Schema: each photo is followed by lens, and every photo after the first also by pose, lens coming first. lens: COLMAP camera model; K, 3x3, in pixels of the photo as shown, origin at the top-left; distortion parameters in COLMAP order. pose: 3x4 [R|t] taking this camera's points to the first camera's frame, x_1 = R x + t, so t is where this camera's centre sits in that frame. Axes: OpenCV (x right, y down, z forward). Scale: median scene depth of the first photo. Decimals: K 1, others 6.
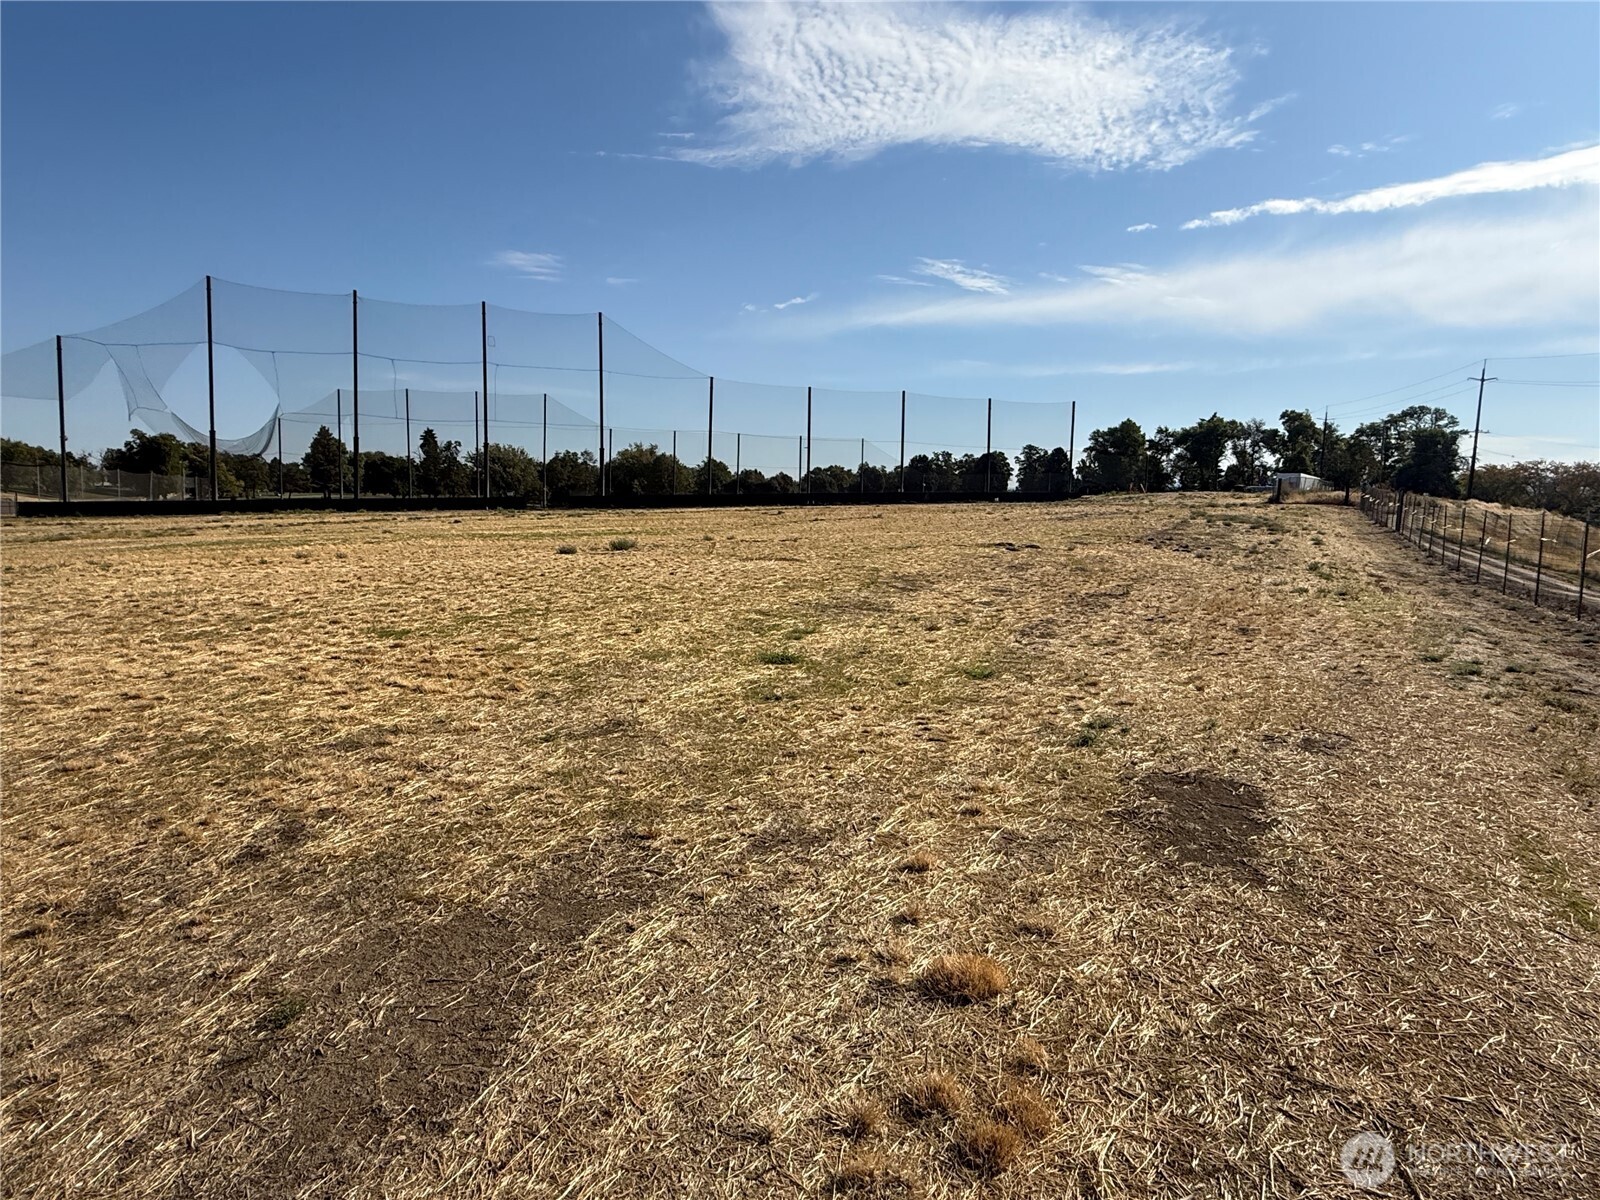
lens RADIAL K [[949.7, 0, 803.3], [0, 949.7, 601.4], [0, 0, 1]] dist [0.008655, 0.001816]
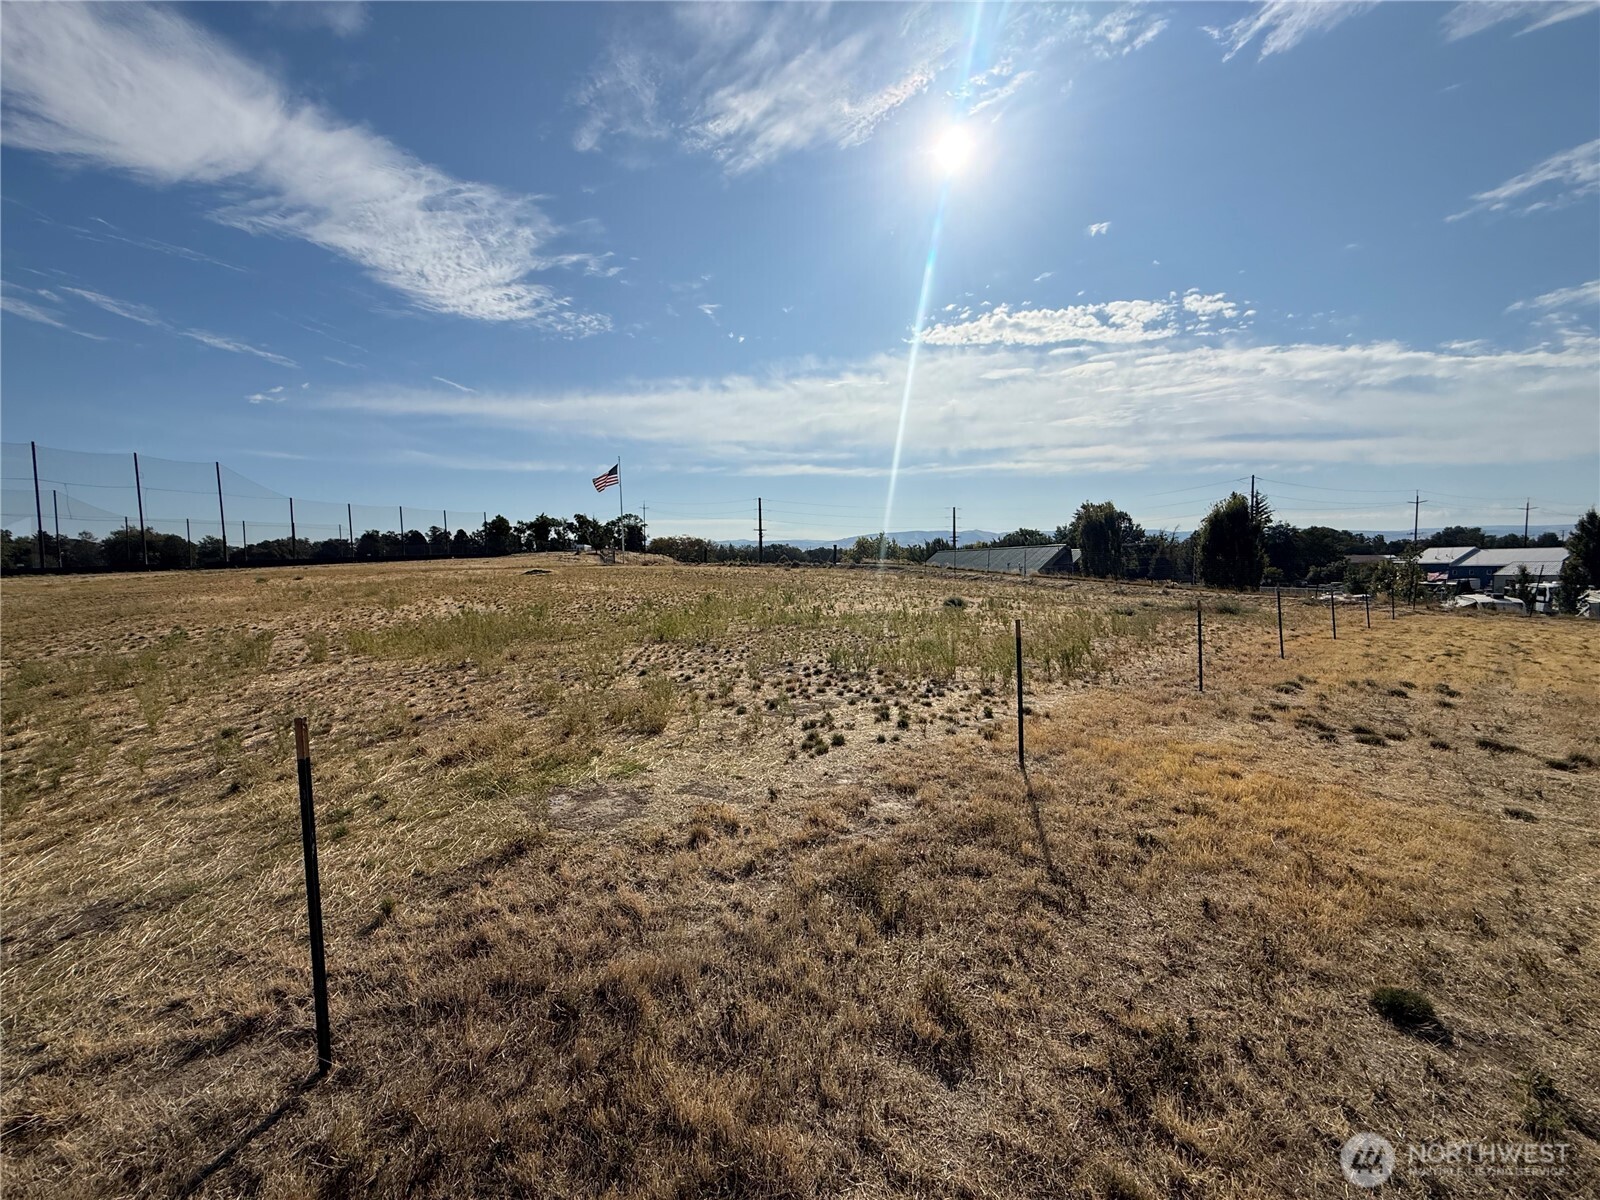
lens RADIAL K [[642.1, 0, 807.0], [0, 642.1, 603.5], [0, 0, 1]] dist [0.001787, -0.000030]
pose [[0.694729, -0.079924, 0.714818, -0.196562], [0.103613, 0.994562, 0.010500, 0.044054], [-0.711770, 0.066770, 0.699232, -0.396659]]
